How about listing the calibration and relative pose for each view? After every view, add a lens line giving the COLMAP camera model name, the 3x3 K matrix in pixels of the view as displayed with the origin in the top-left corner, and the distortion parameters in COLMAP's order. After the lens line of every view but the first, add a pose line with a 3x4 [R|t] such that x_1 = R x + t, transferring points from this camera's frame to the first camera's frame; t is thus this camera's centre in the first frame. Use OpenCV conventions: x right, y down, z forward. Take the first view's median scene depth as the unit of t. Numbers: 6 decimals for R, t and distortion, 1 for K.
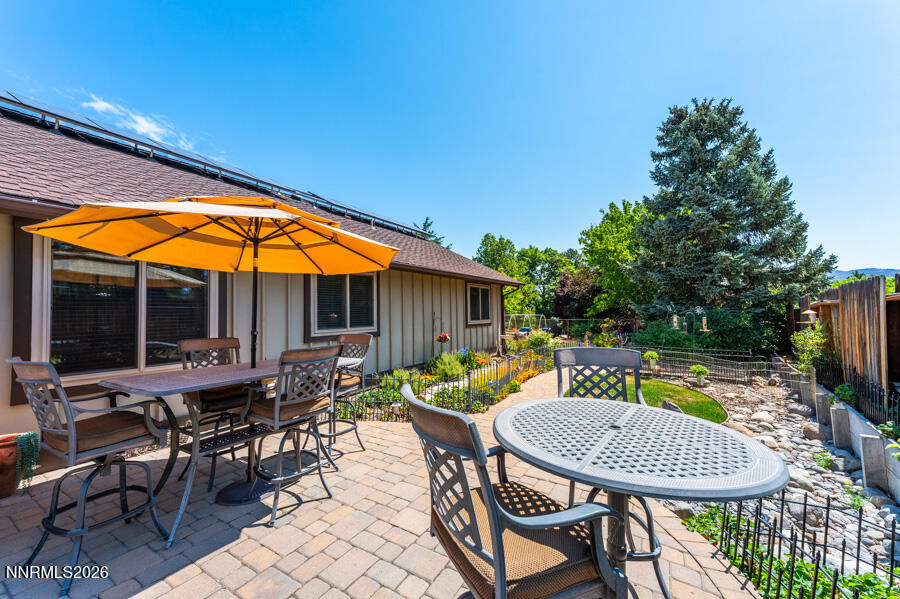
lens RADIAL K [[342.3, 0, 450.9], [0, 342.3, 304.1], [0, 0, 1]] dist [0.014967, -0.000067]
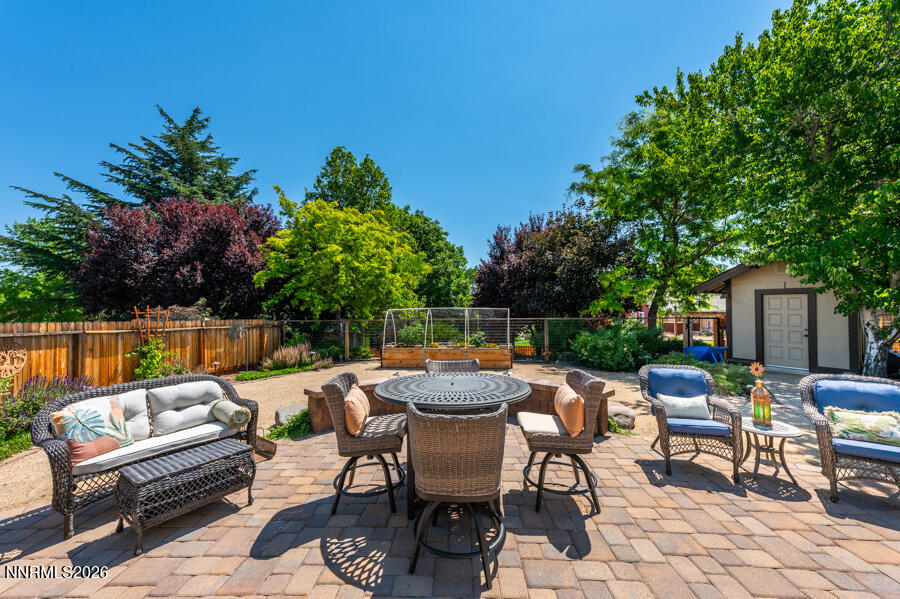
lens RADIAL K [[342.3, 0, 450.9], [0, 342.3, 304.1], [0, 0, 1]] dist [0.014967, -0.000067]
pose [[0.879732, 0.011288, 0.475336, 0.013228], [-0.022709, 0.999575, 0.018292, 0.012820], [-0.474927, -0.026886, 0.879614, 0.466085]]
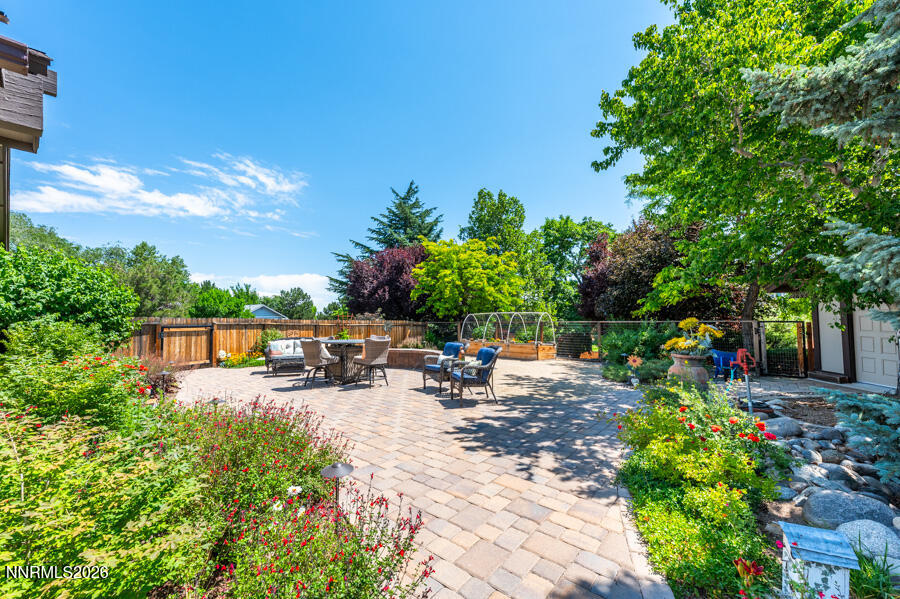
lens RADIAL K [[342.3, 0, 450.9], [0, 342.3, 304.1], [0, 0, 1]] dist [0.014967, -0.000067]
pose [[0.988563, -0.005174, -0.150722, 0.146395], [0.006061, 0.999967, 0.005425, 0.009846], [0.150689, -0.006277, 0.988561, 0.337627]]
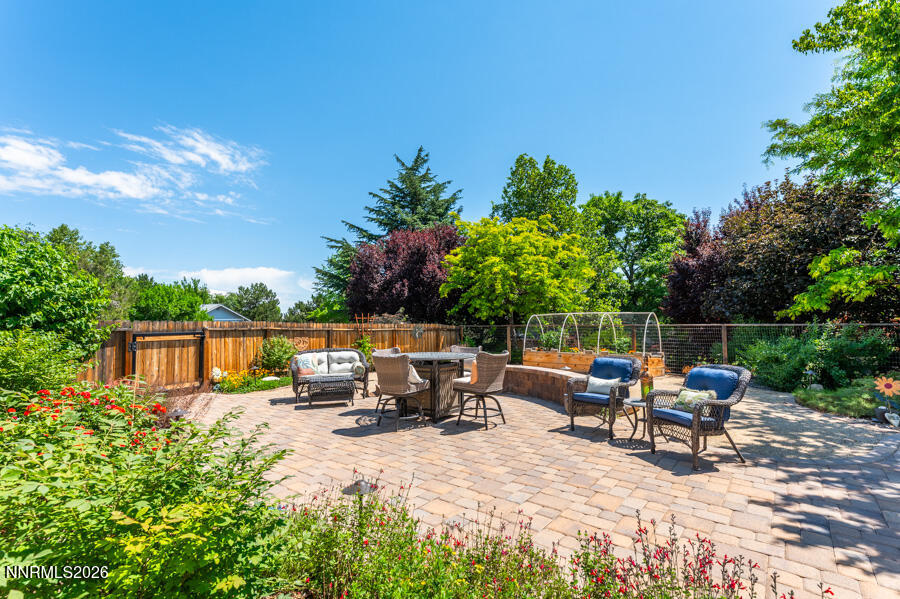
lens RADIAL K [[412.9, 0, 452.6], [0, 412.9, 302.2], [0, 0, 1]] dist [0.029590, -0.000130]
pose [[0.991973, -0.006937, -0.126261, 0.081328], [0.007316, 0.999970, 0.002539, 0.011148], [0.126240, -0.003442, 0.991994, 0.369550]]
